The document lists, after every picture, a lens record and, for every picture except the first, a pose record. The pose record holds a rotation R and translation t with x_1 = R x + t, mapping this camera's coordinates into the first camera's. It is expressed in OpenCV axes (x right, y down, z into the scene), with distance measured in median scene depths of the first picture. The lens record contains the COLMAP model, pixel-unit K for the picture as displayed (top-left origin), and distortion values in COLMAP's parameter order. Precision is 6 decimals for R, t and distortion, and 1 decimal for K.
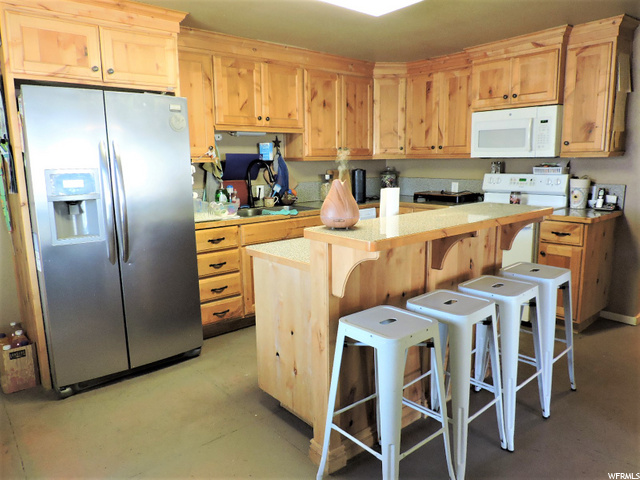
lens RADIAL K [[457.3, 0, 322.0], [0, 457.3, 239.8], [0, 0, 1]] dist [-0.016252, -0.002687]
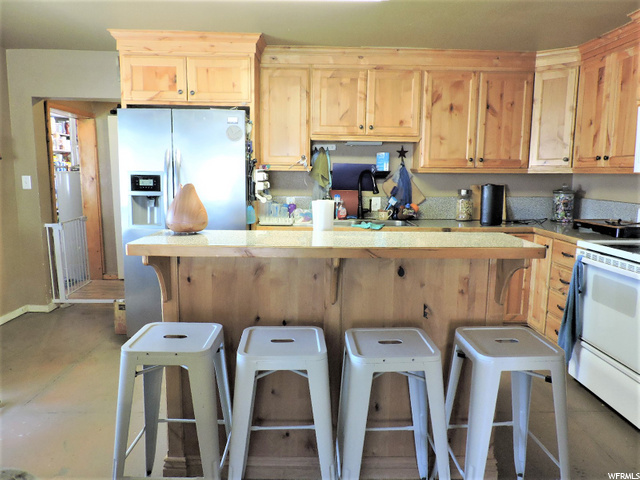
lens RADIAL K [[457.3, 0, 322.0], [0, 457.3, 239.8], [0, 0, 1]] dist [-0.016252, -0.002687]
pose [[0.768098, 0.113326, -0.630224, 0.452618], [-0.133356, 0.990944, 0.015660, -0.034299], [0.626292, 0.072016, 0.776256, 0.220148]]
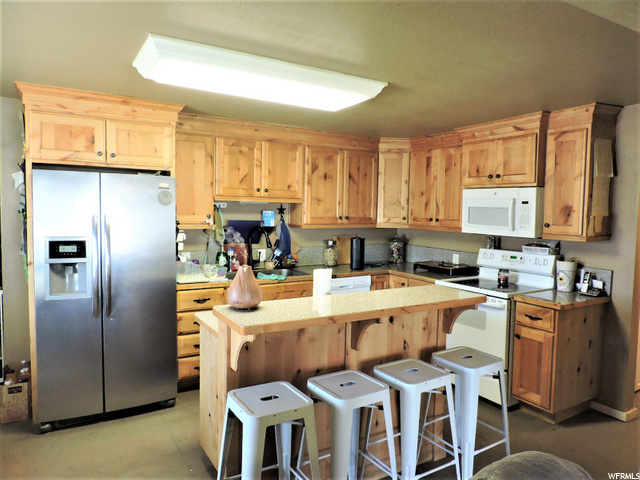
lens RADIAL K [[457.3, 0, 322.0], [0, 457.3, 239.8], [0, 0, 1]] dist [-0.016252, -0.002687]
pose [[0.985259, 0.046442, -0.164647, 0.209605], [-0.063527, 0.992950, -0.100070, -0.047744], [0.158839, 0.109054, 0.981263, -0.047181]]
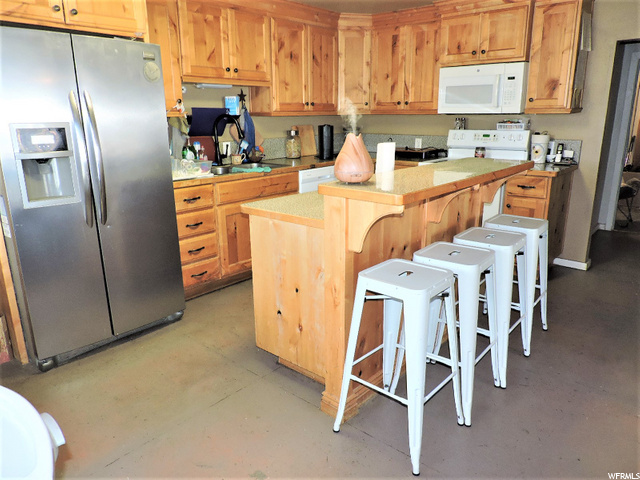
lens RADIAL K [[457.3, 0, 322.0], [0, 457.3, 239.8], [0, 0, 1]] dist [-0.016252, -0.002687]
pose [[0.989758, -0.031935, 0.139139, -0.088949], [0.019316, 0.995652, 0.091124, 0.002591], [-0.141444, -0.087503, 0.986071, 0.010524]]
